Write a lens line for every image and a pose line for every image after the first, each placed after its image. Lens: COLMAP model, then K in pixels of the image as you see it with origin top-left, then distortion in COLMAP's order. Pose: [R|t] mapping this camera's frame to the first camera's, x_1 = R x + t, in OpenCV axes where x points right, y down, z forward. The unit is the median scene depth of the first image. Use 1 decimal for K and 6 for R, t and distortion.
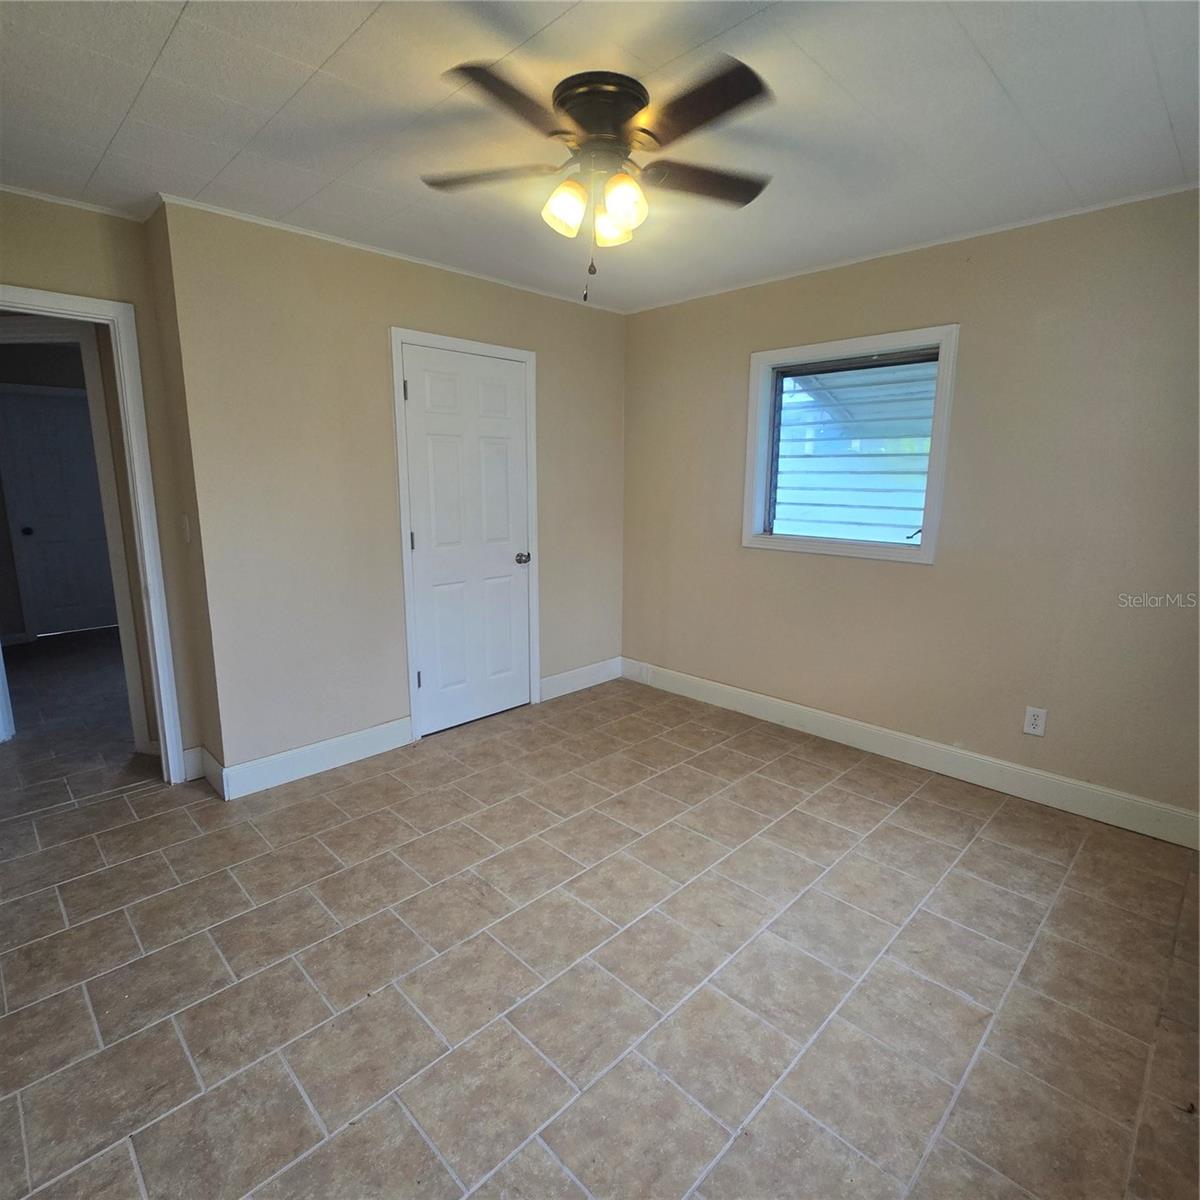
lens RADIAL K [[657.5, 0, 608.5], [0, 657.5, 596.4], [0, 0, 1]] dist [0.005462, -0.005337]
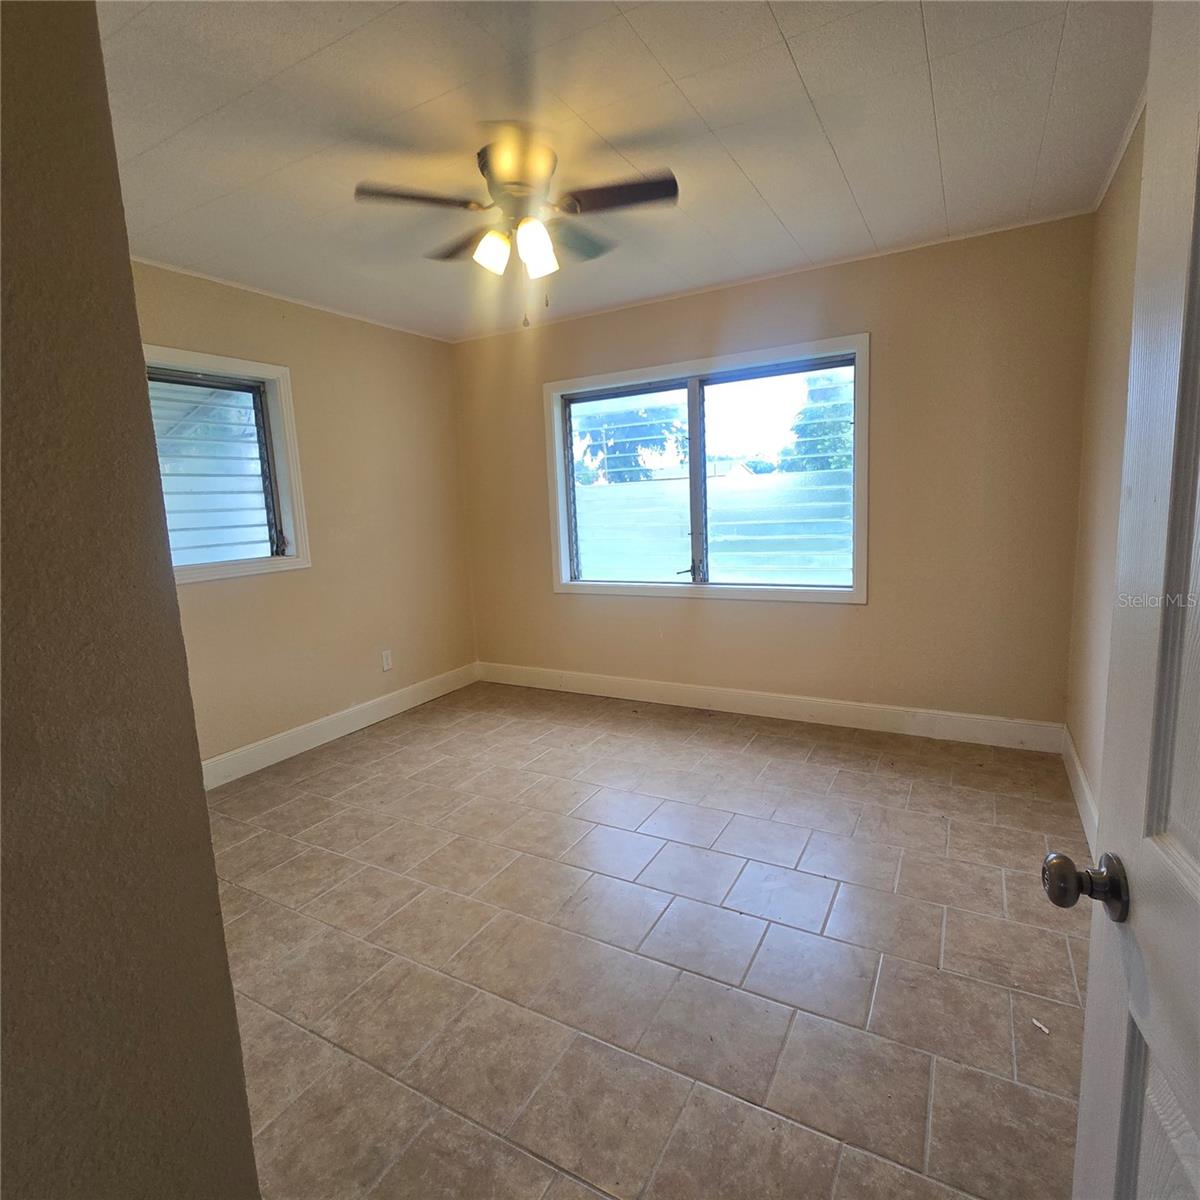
lens RADIAL K [[657.5, 0, 599.3], [0, 657.5, 596.6], [0, 0, 1]] dist [0.005462, -0.005337]
pose [[-0.267511, -0.132205, 0.954442, -0.906073], [0.224105, 0.954842, 0.195073, -0.130661], [-0.937131, 0.266080, -0.225803, 0.928695]]
